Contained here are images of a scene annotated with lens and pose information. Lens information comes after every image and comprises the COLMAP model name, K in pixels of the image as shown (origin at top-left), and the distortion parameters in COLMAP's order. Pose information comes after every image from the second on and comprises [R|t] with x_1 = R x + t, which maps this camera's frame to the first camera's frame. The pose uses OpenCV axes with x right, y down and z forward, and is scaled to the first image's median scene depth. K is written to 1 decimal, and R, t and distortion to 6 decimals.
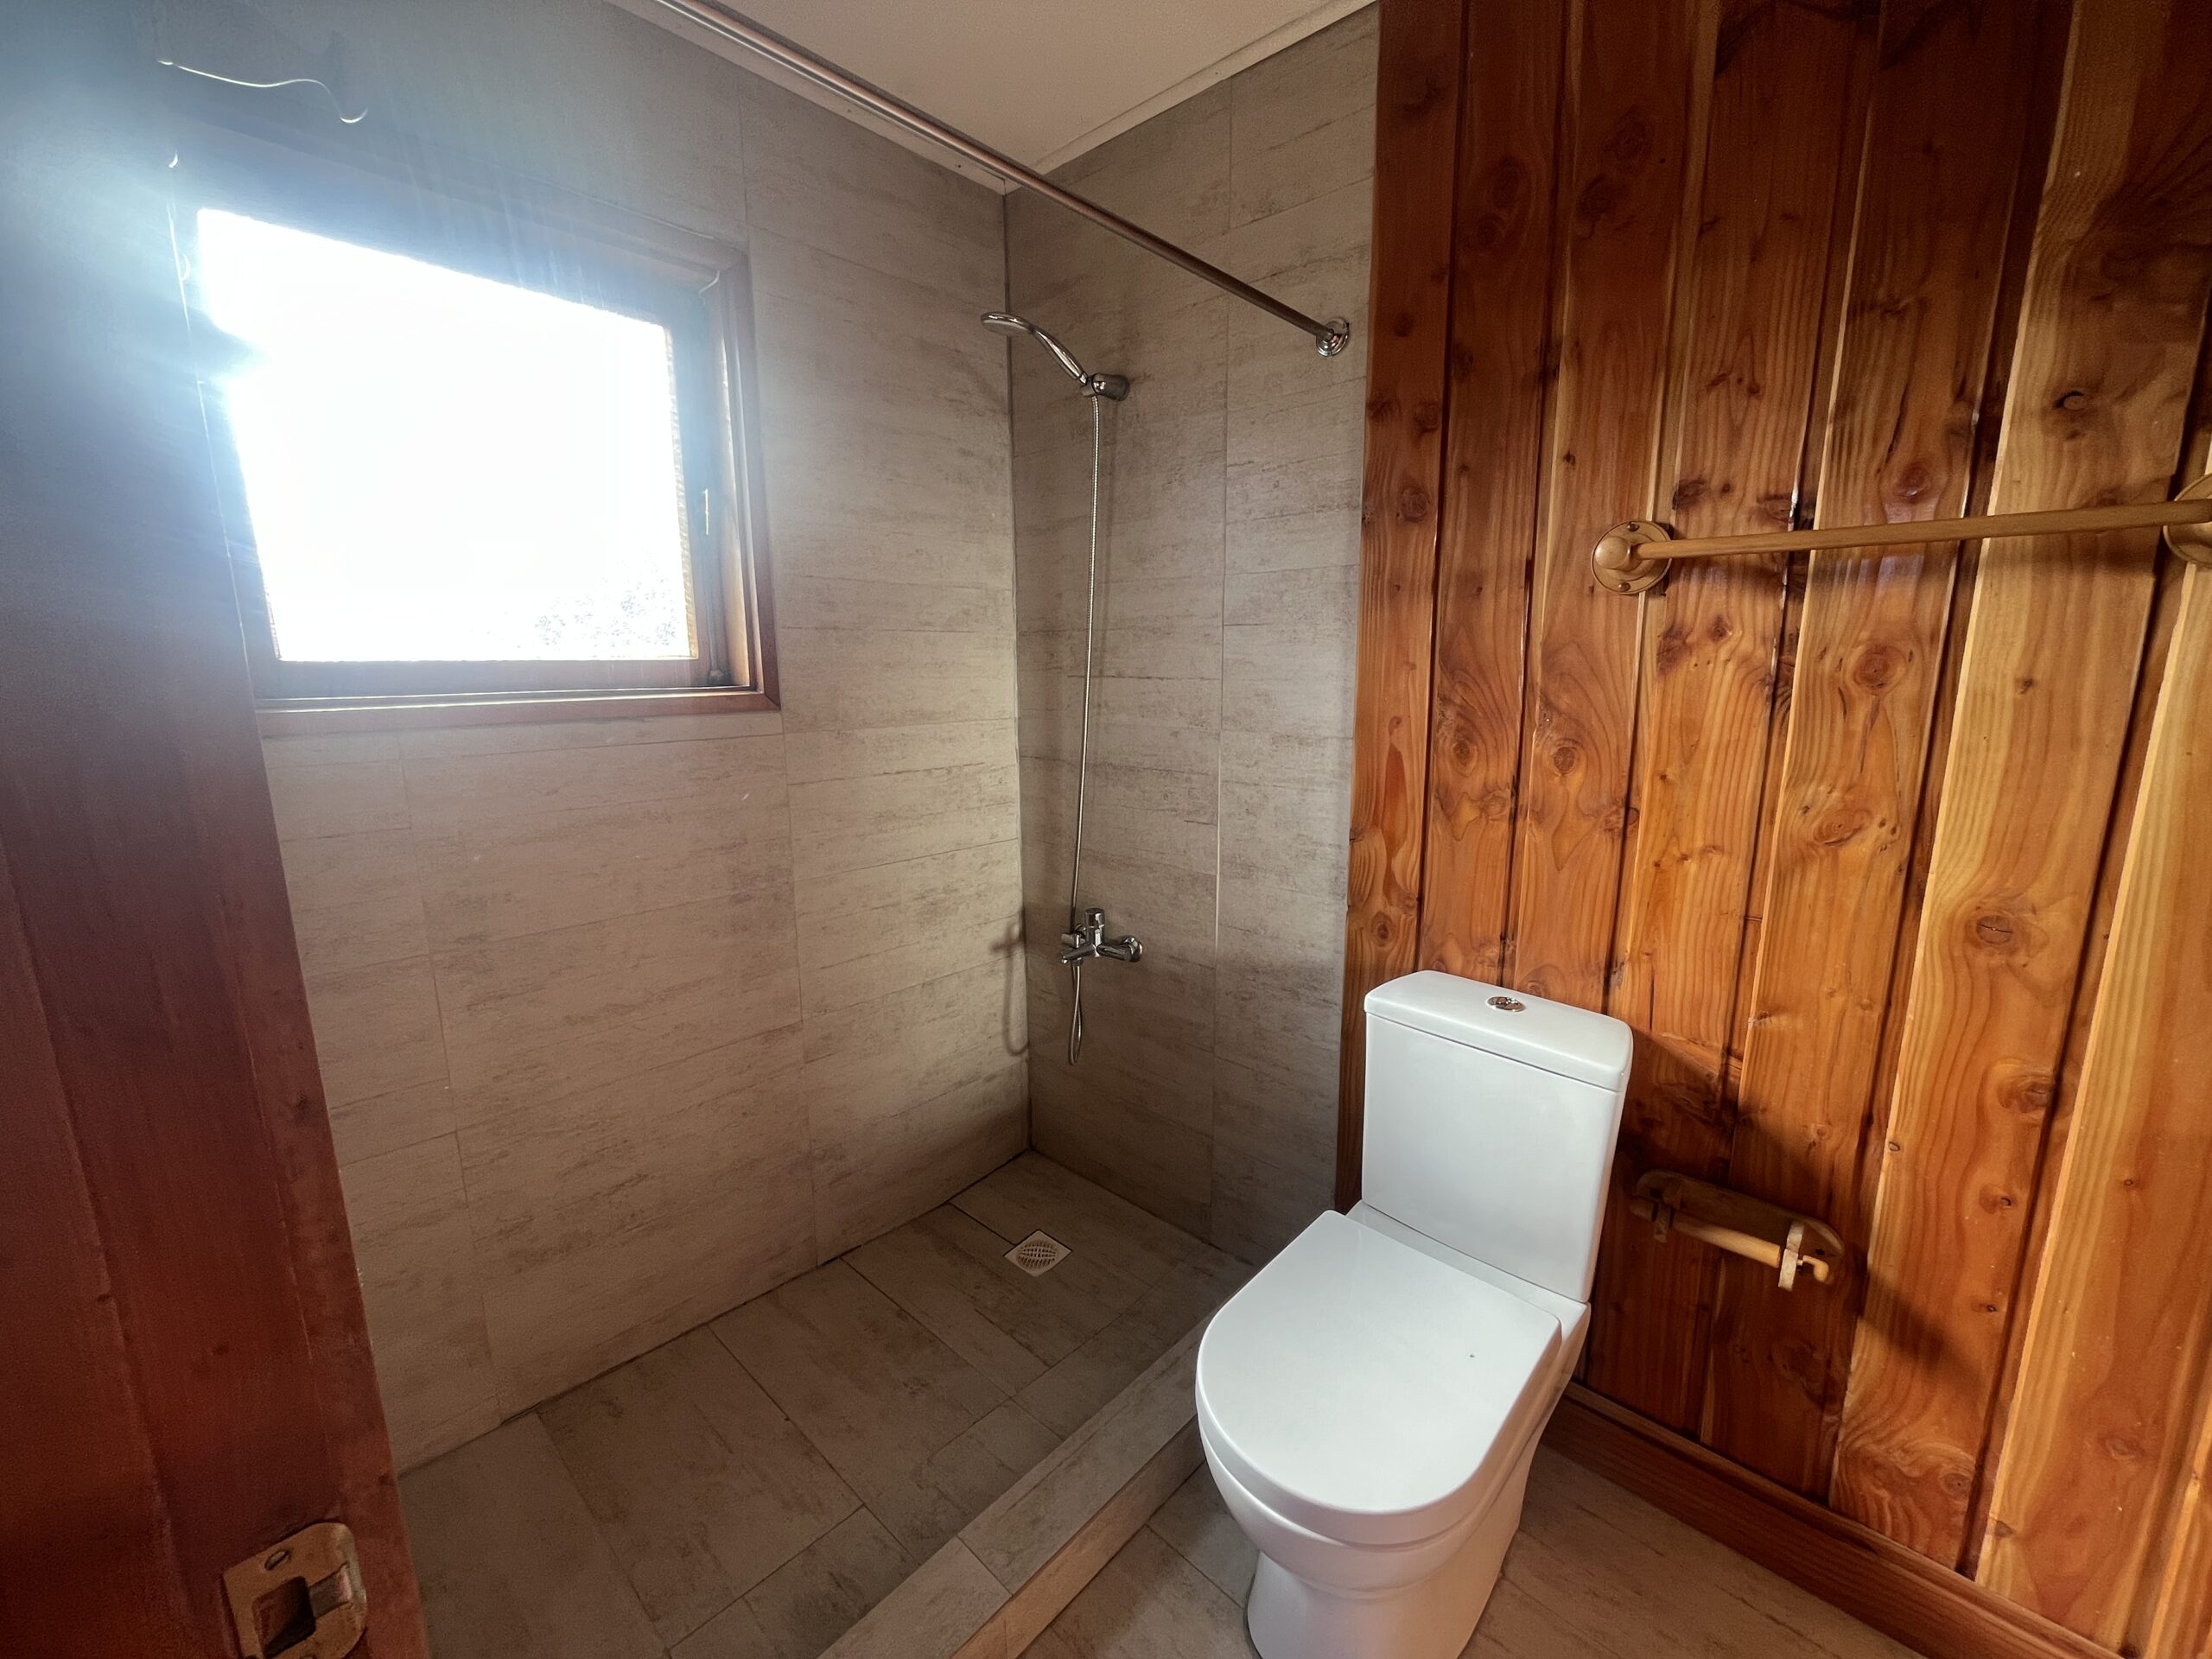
lens RADIAL K [[892.0, 0, 1099.4], [0, 892.0, 826.3], [0, 0, 1]] dist [-0.002203, -0.000505]
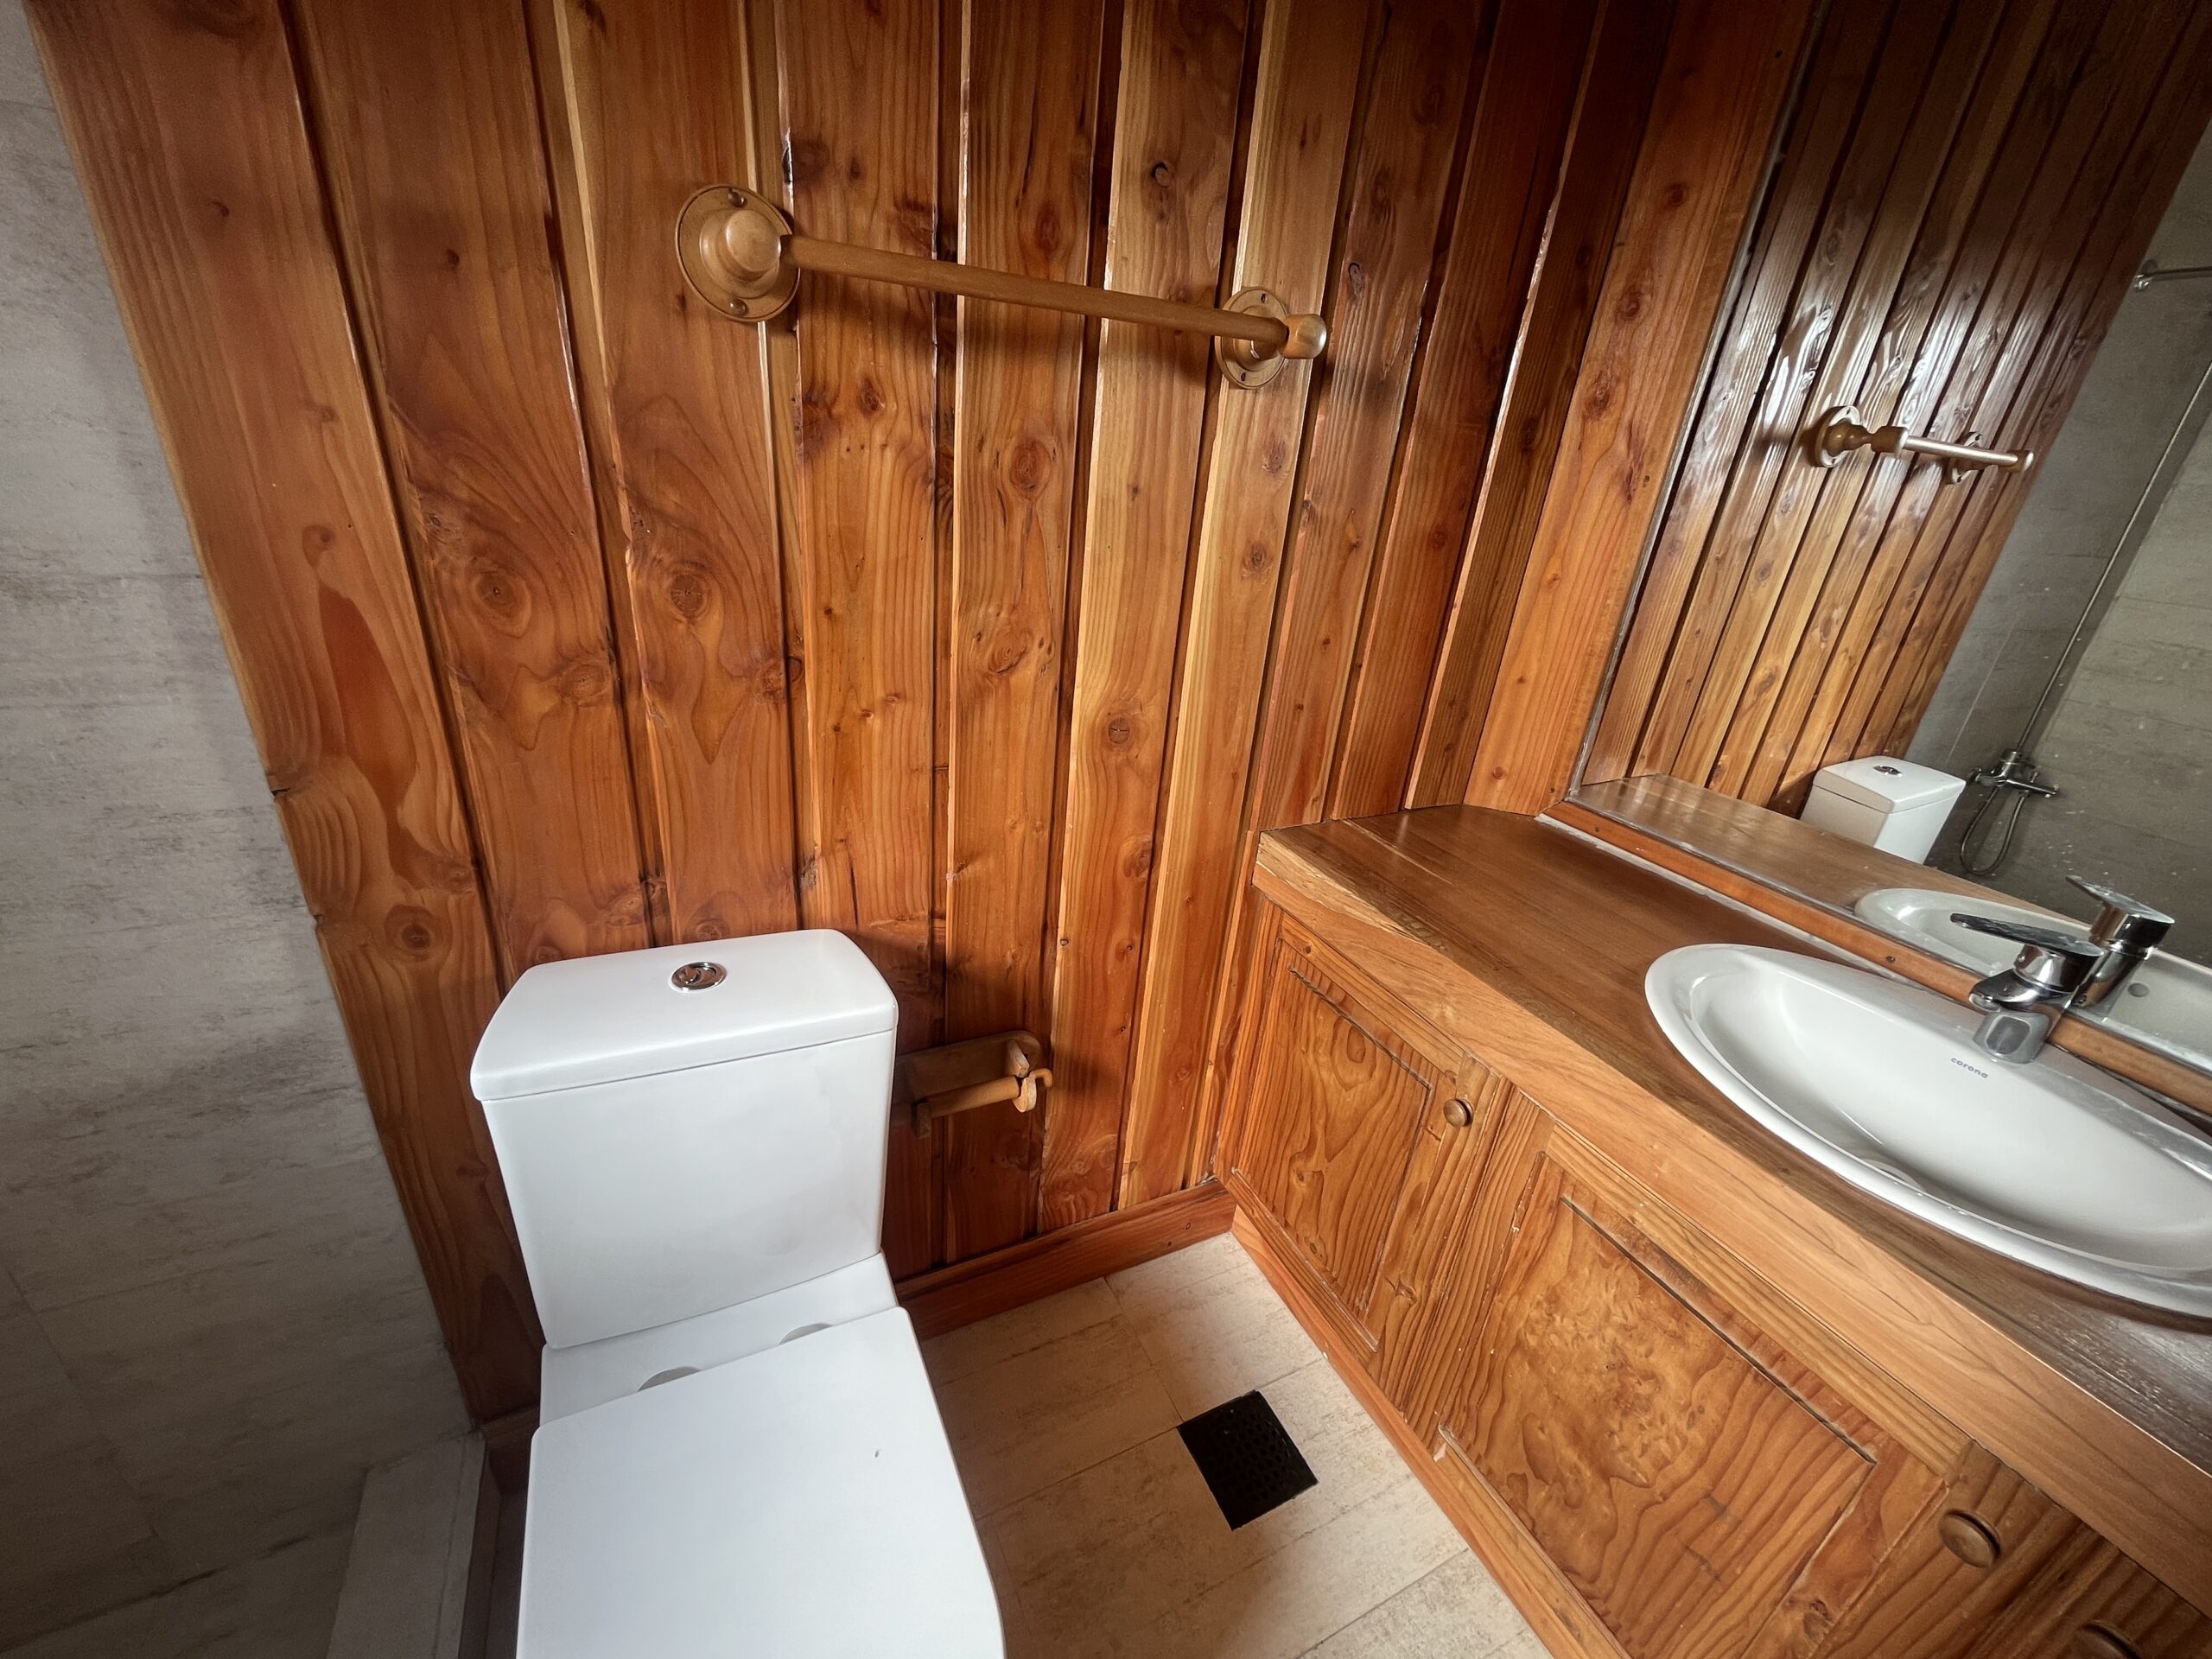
lens RADIAL K [[892.0, 0, 1099.4], [0, 892.0, 826.3], [0, 0, 1]] dist [-0.002203, -0.000505]
pose [[0.347436, -0.341612, 0.873264, 0.013728], [0.086128, 0.938968, 0.333048, -0.117856], [-0.933740, -0.040500, 0.355654, 0.545293]]
